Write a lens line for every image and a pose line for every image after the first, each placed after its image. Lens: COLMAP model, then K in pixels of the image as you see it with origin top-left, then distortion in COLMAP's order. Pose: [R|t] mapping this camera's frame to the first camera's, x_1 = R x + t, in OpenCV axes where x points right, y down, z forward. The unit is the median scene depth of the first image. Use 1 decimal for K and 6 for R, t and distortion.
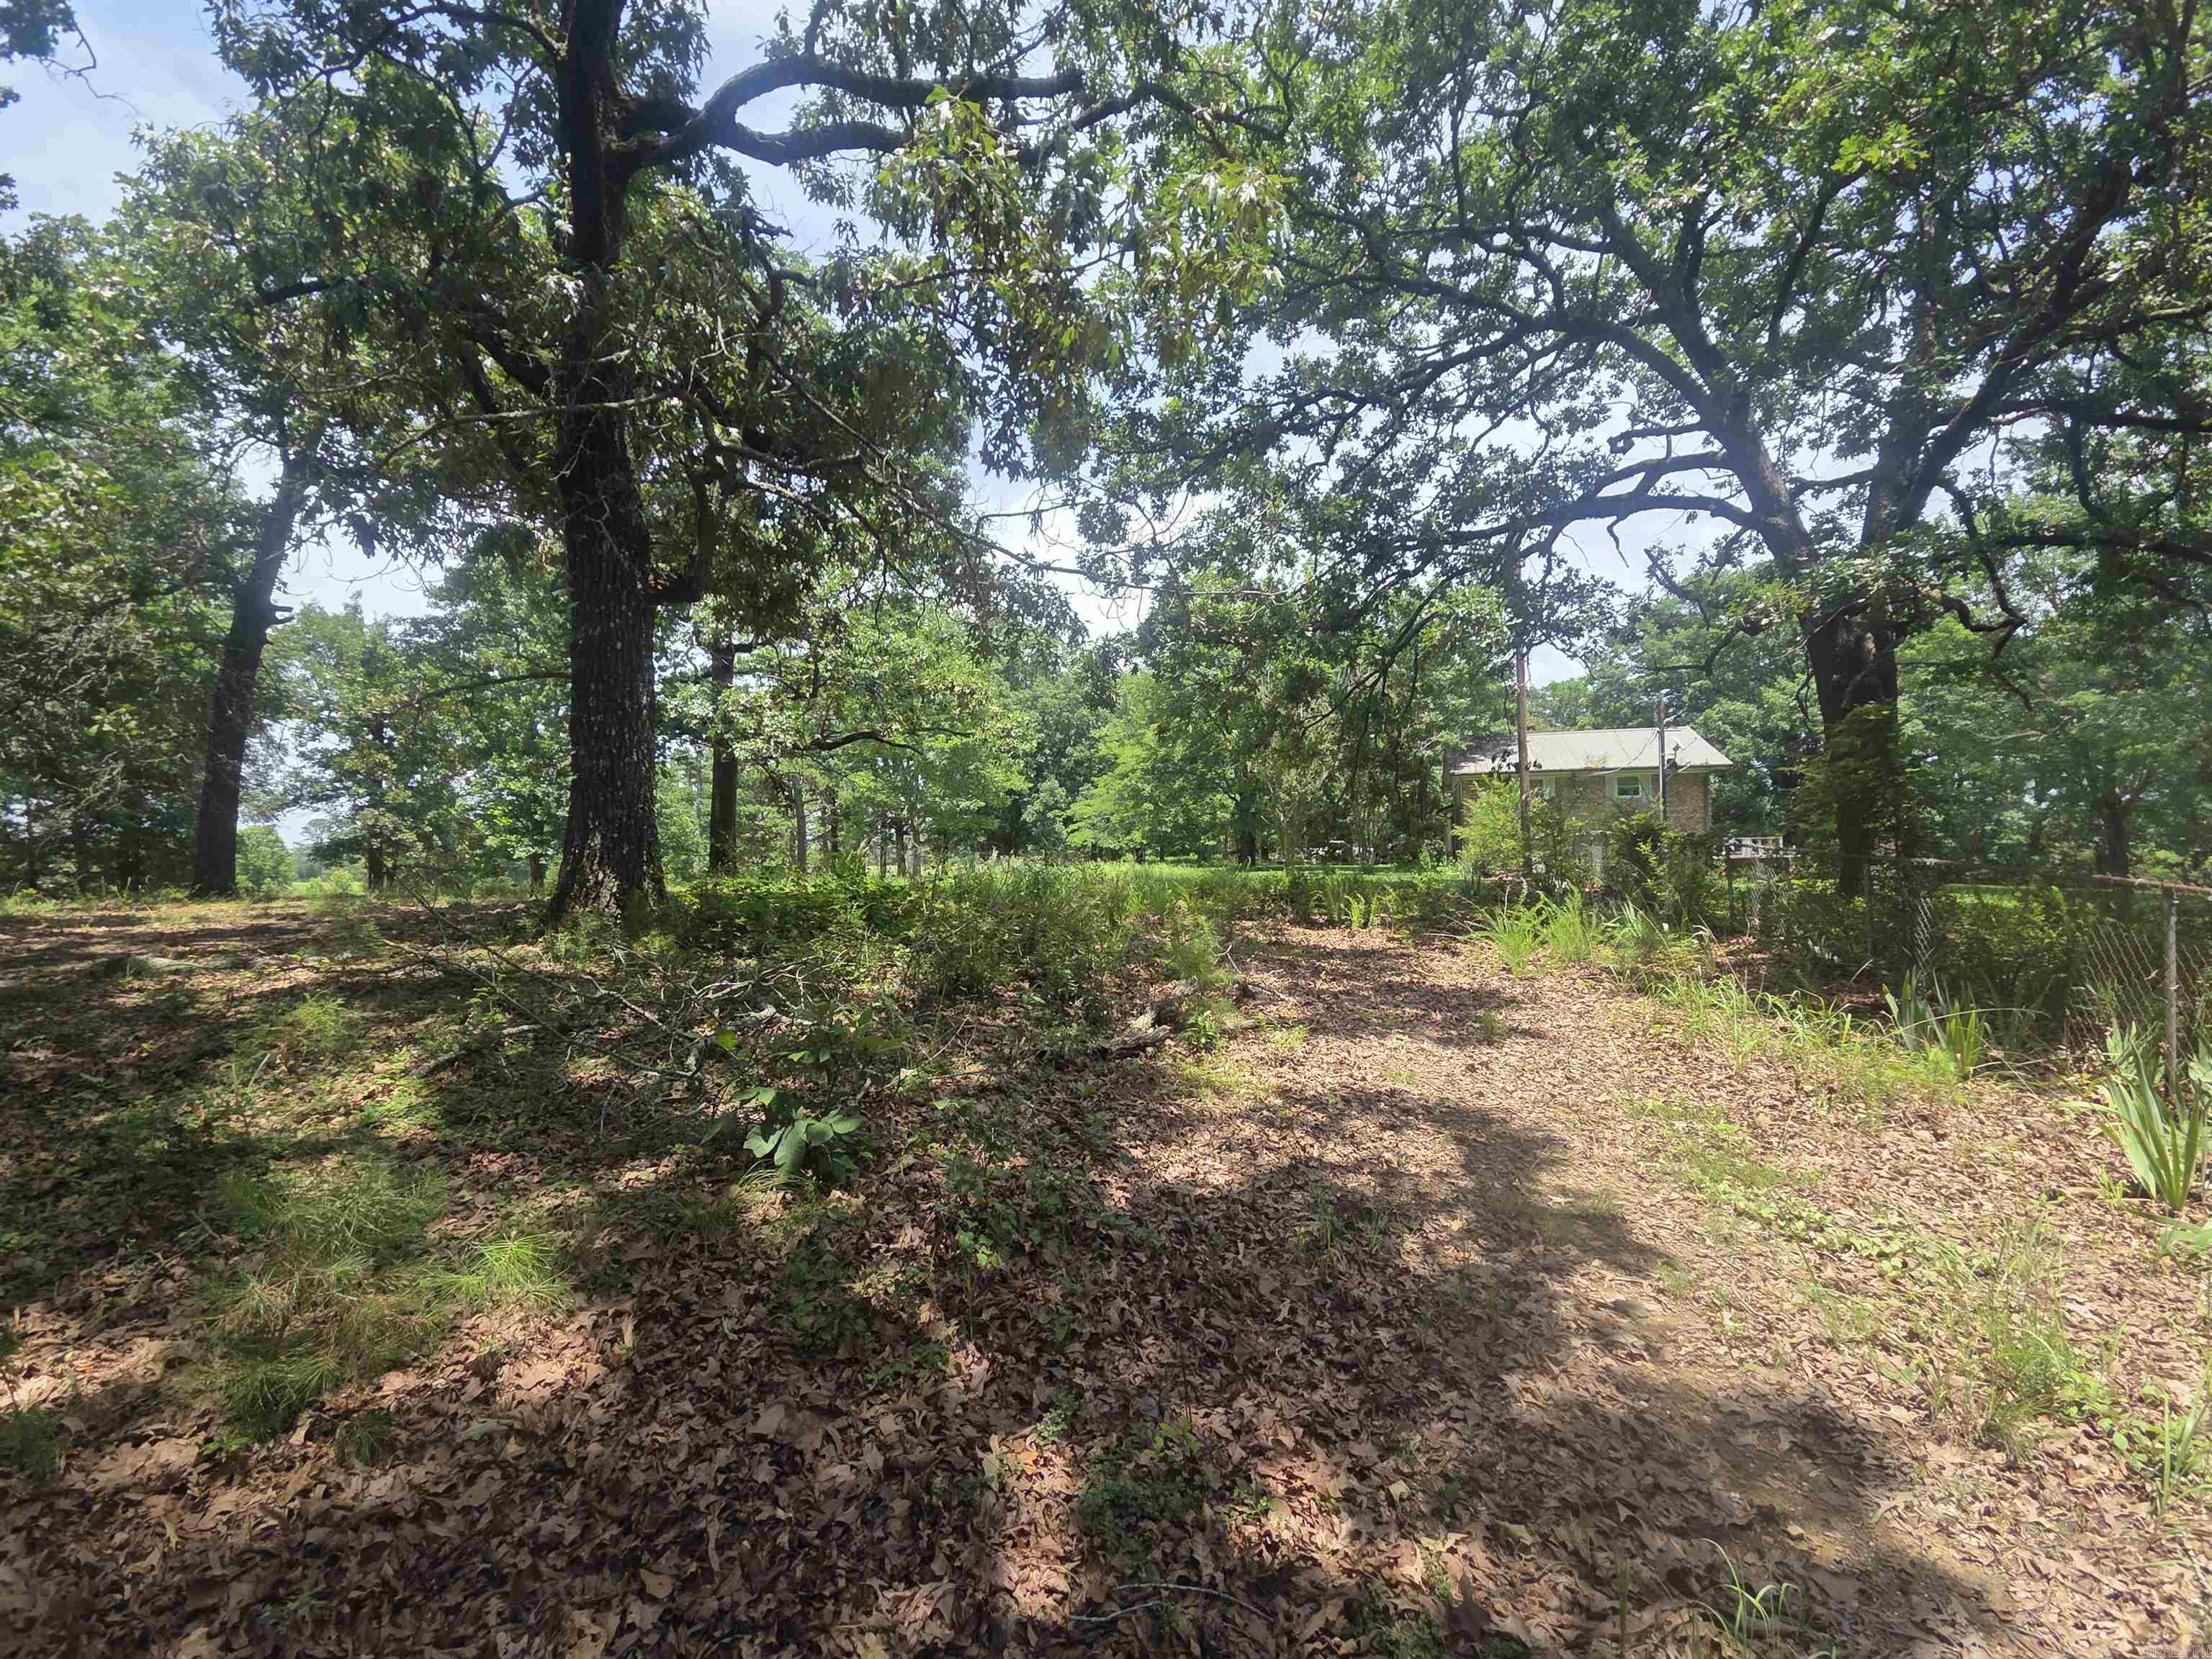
lens RADIAL K [[879.5, 0, 1090.2], [0, 879.5, 835.3], [0, 0, 1]] dist [0.001033, -0.012133]
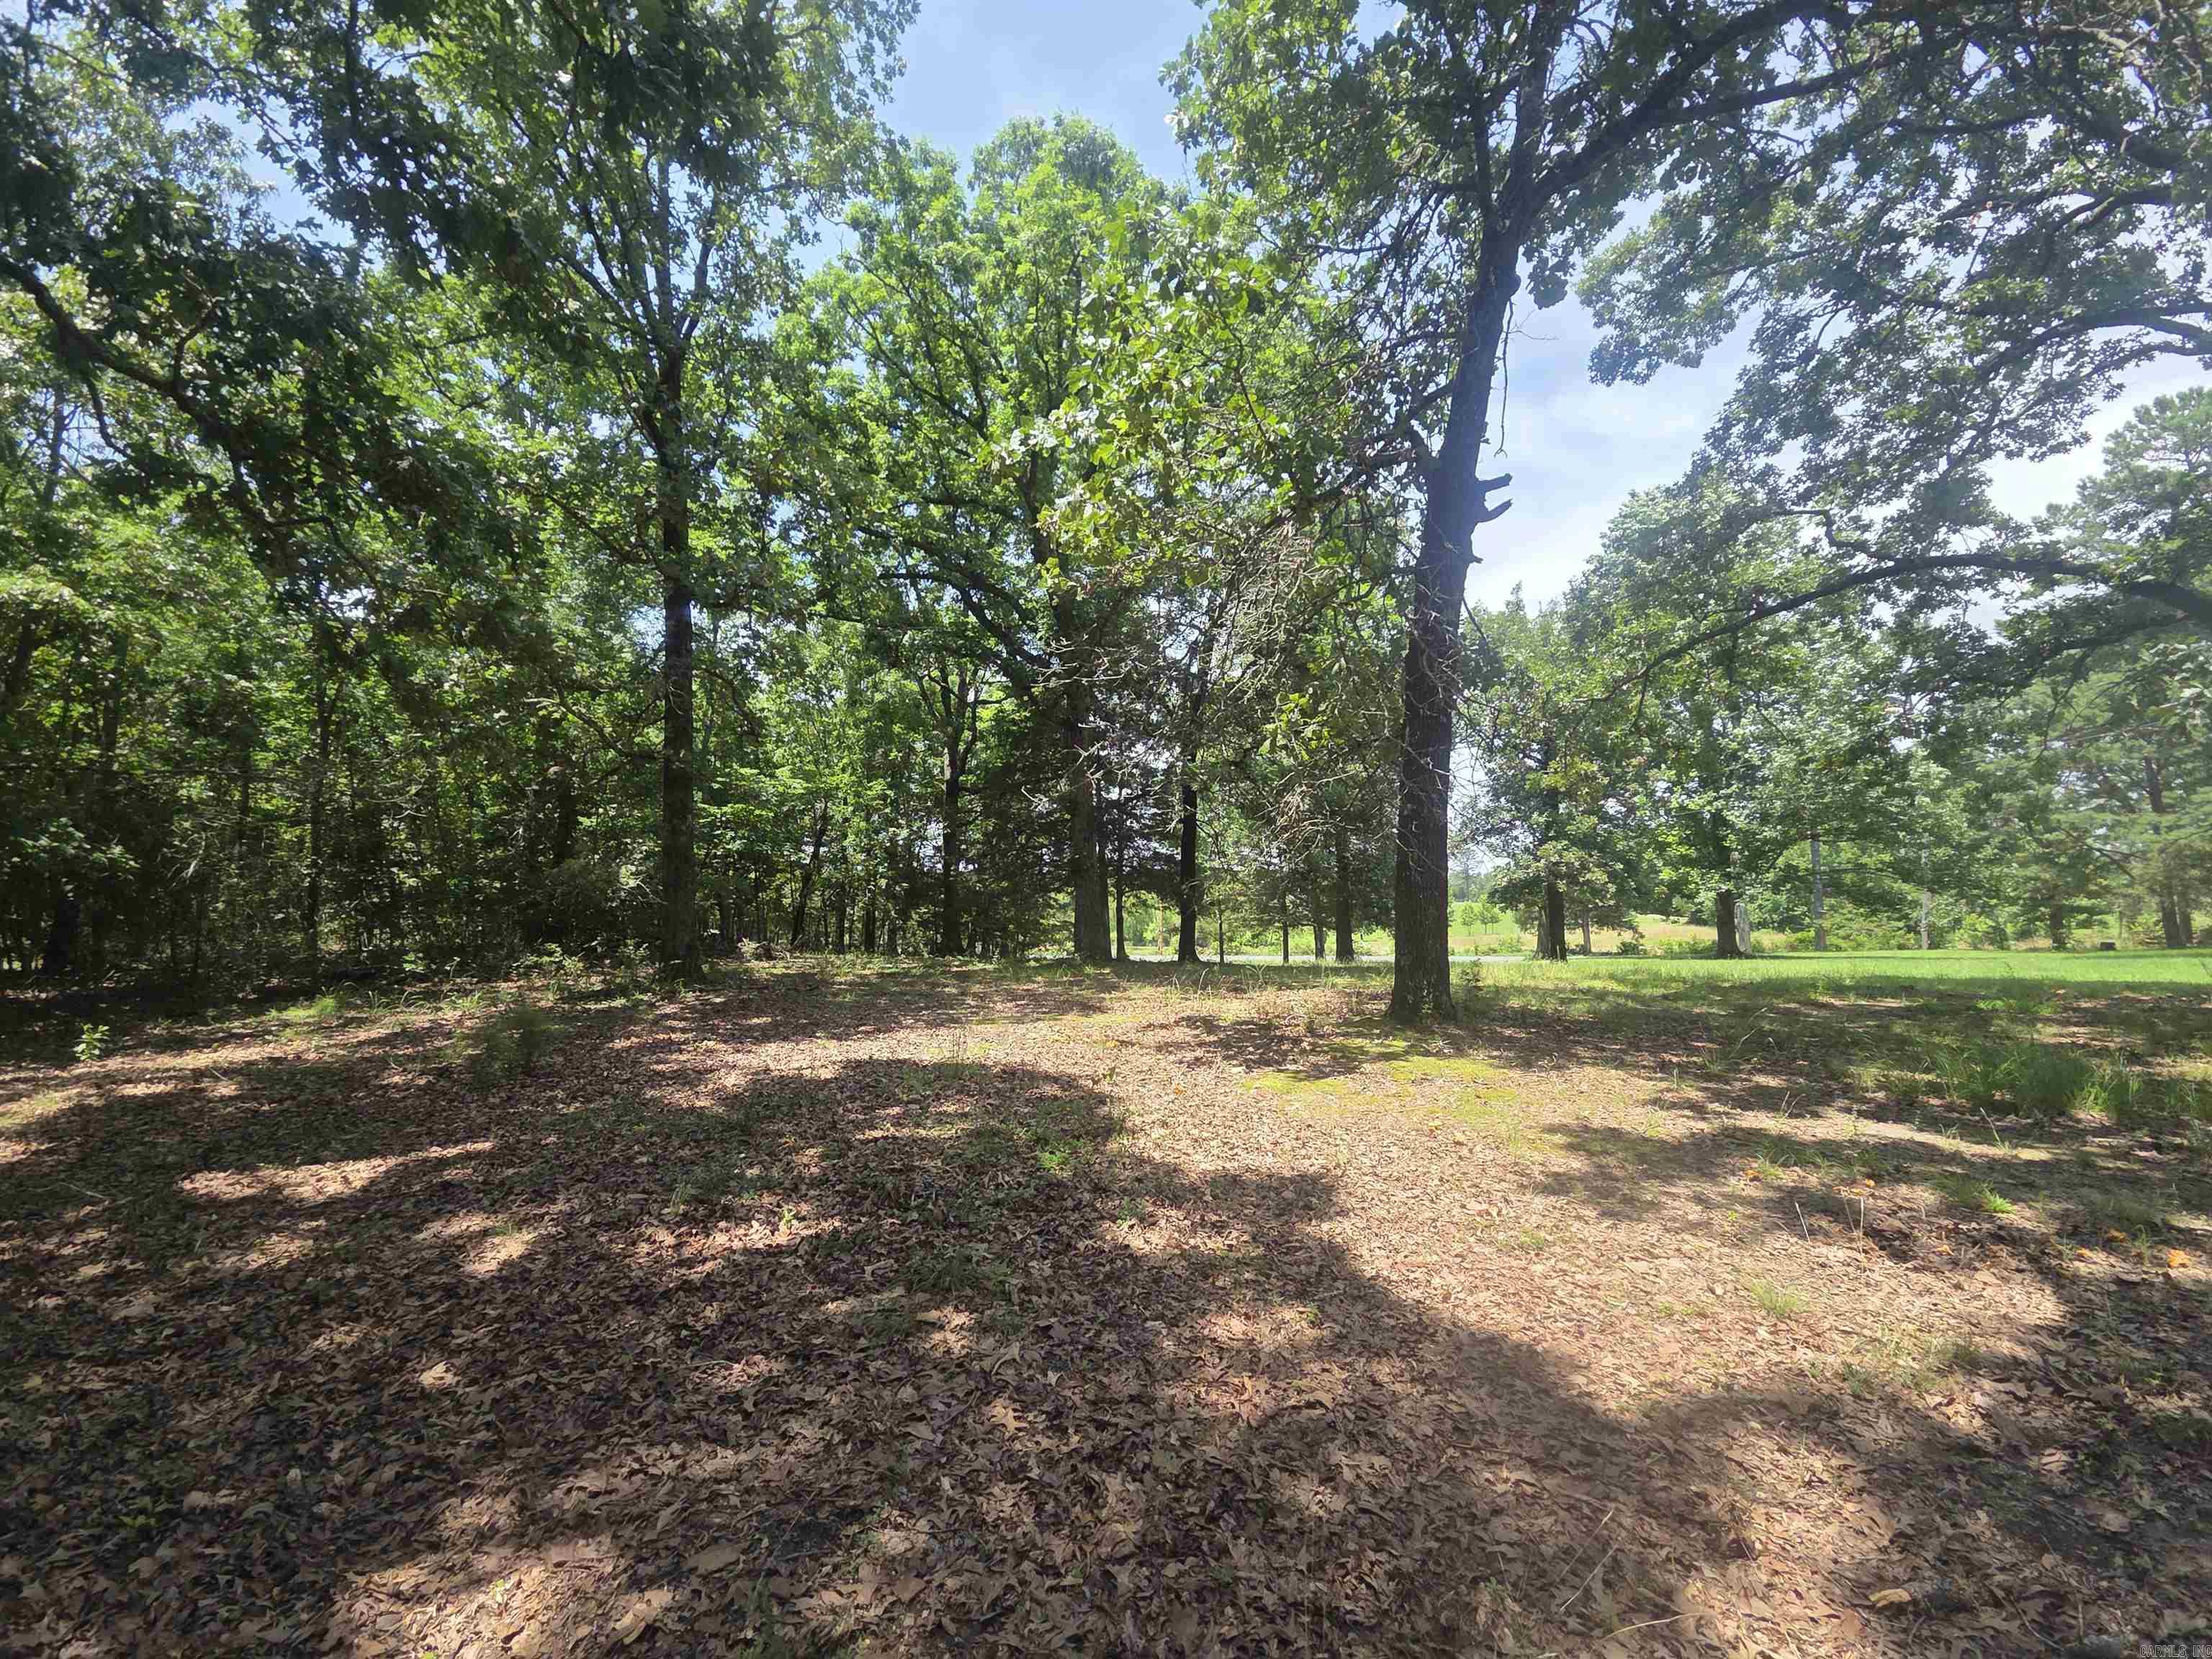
lens RADIAL K [[879.5, 0, 1090.2], [0, 879.5, 835.3], [0, 0, 1]] dist [0.001033, -0.012133]
pose [[0.436728, -0.047460, -0.898341, -0.572647], [0.022662, 0.998871, -0.041754, -0.024841], [0.899308, -0.002123, 0.437311, 0.548285]]
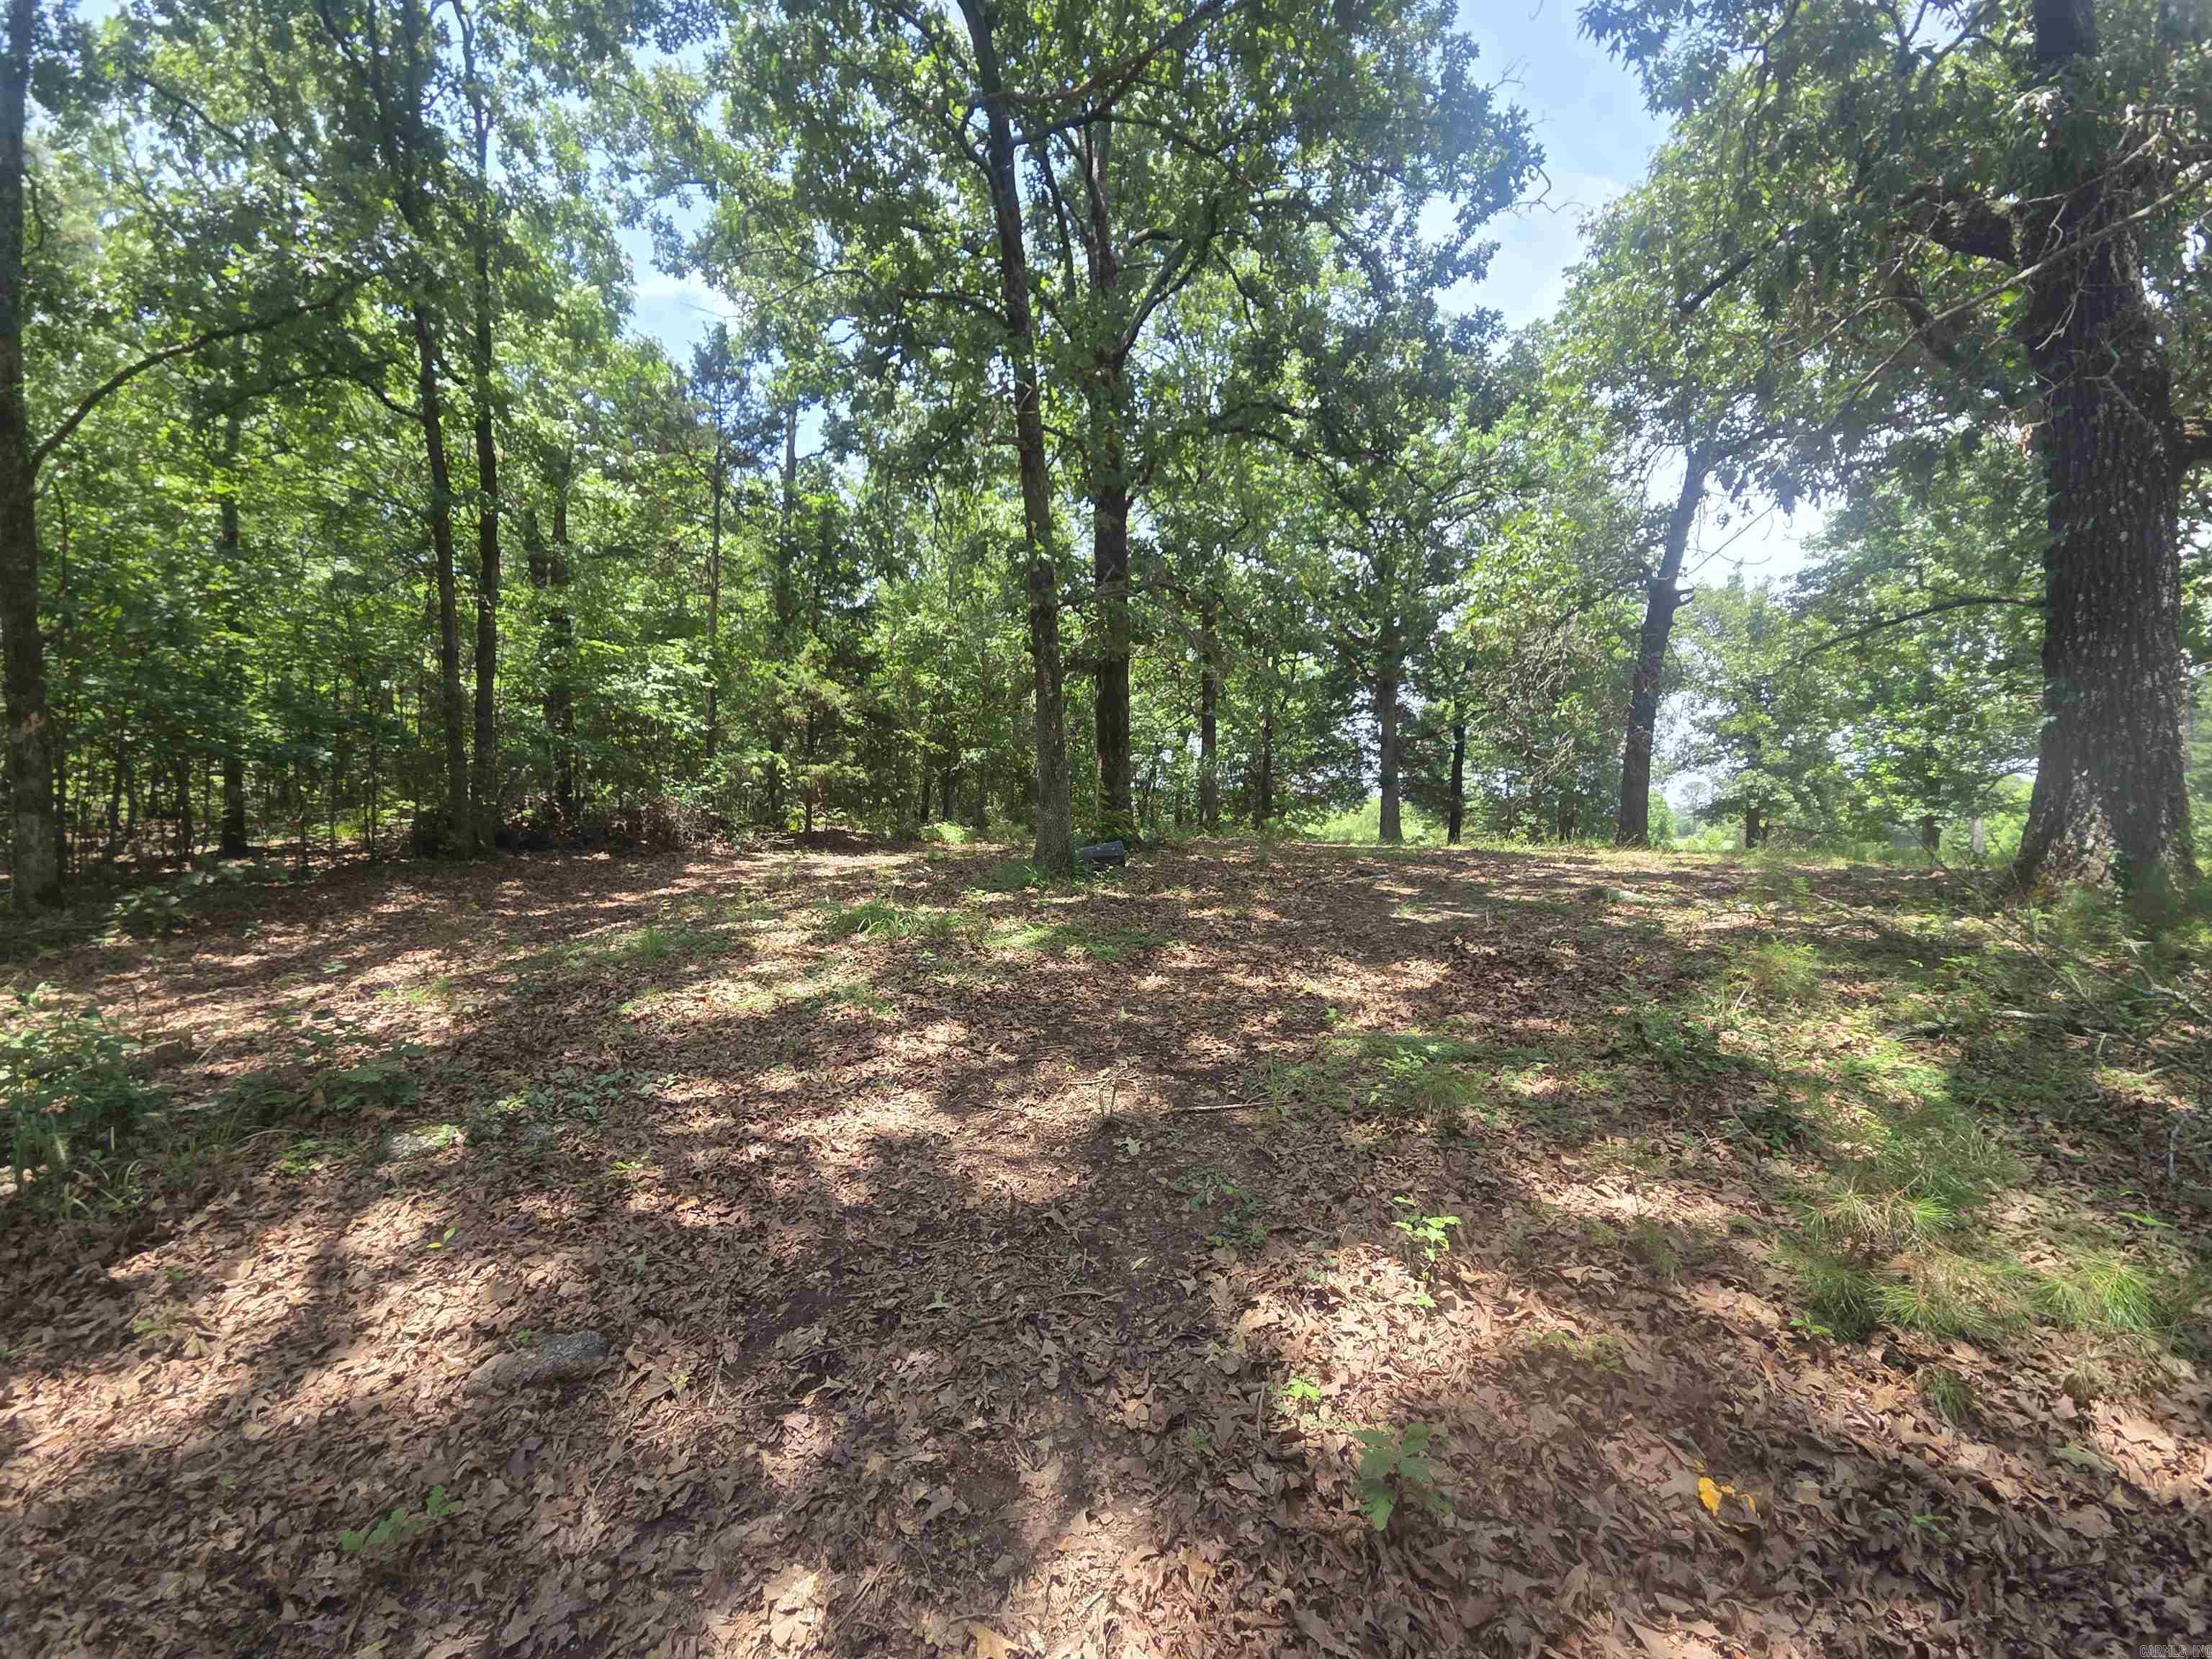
lens RADIAL K [[879.5, 0, 1090.2], [0, 879.5, 835.3], [0, 0, 1]] dist [0.001033, -0.012133]
pose [[0.246794, 0.037506, -0.968342, -0.018941], [0.004725, 0.999192, 0.039905, 0.003120], [0.969056, -0.014423, 0.246418, -0.018308]]
